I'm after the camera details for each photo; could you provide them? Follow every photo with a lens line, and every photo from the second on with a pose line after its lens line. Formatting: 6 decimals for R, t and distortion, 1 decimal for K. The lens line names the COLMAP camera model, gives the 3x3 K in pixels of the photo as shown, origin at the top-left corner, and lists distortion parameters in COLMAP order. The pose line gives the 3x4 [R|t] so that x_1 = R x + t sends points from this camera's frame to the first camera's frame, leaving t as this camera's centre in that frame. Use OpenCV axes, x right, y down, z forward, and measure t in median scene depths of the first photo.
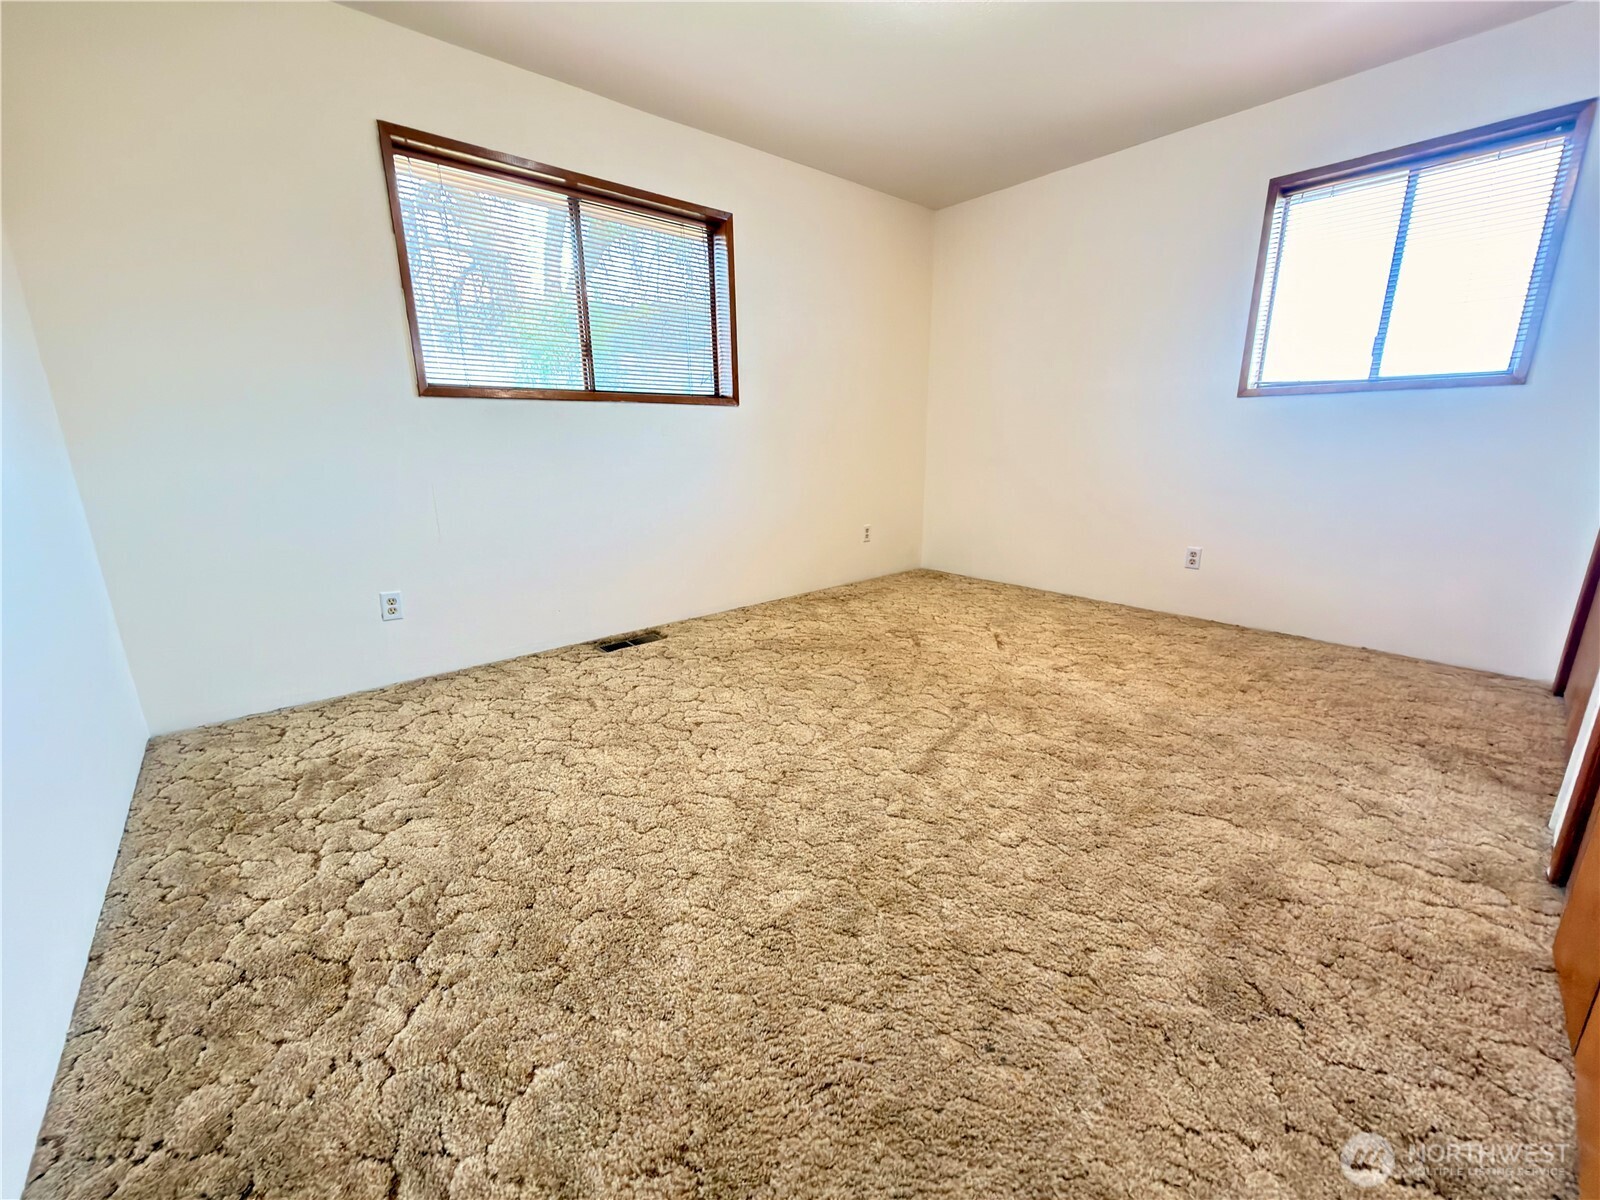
lens RADIAL K [[637.1, 0, 803.2], [0, 637.1, 606.5], [0, 0, 1]] dist [-0.000415, -0.000190]
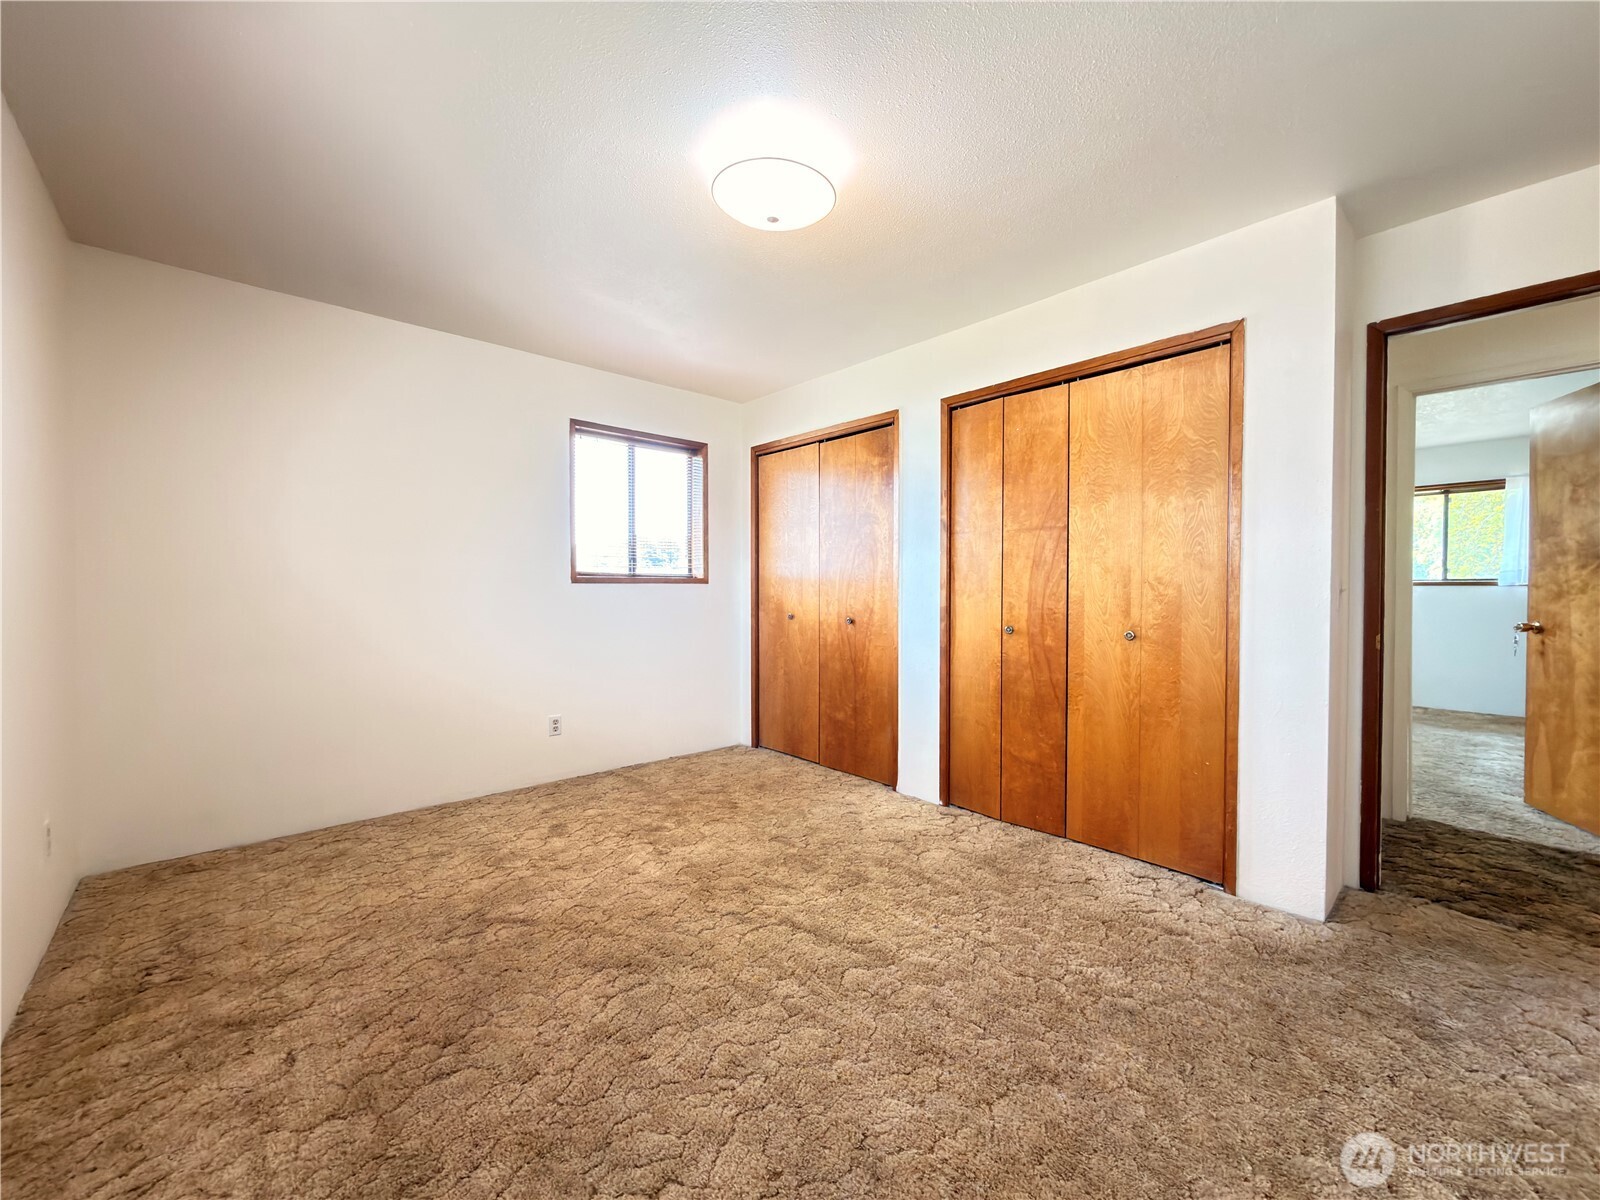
lens RADIAL K [[637.1, 0, 797.1], [0, 637.1, 607.4], [0, 0, 1]] dist [-0.000415, -0.000190]
pose [[-0.021121, -0.015397, 0.999658, -0.487548], [0.258800, 0.965717, 0.020342, -0.196970], [-0.965700, 0.259141, -0.016412, 0.622936]]
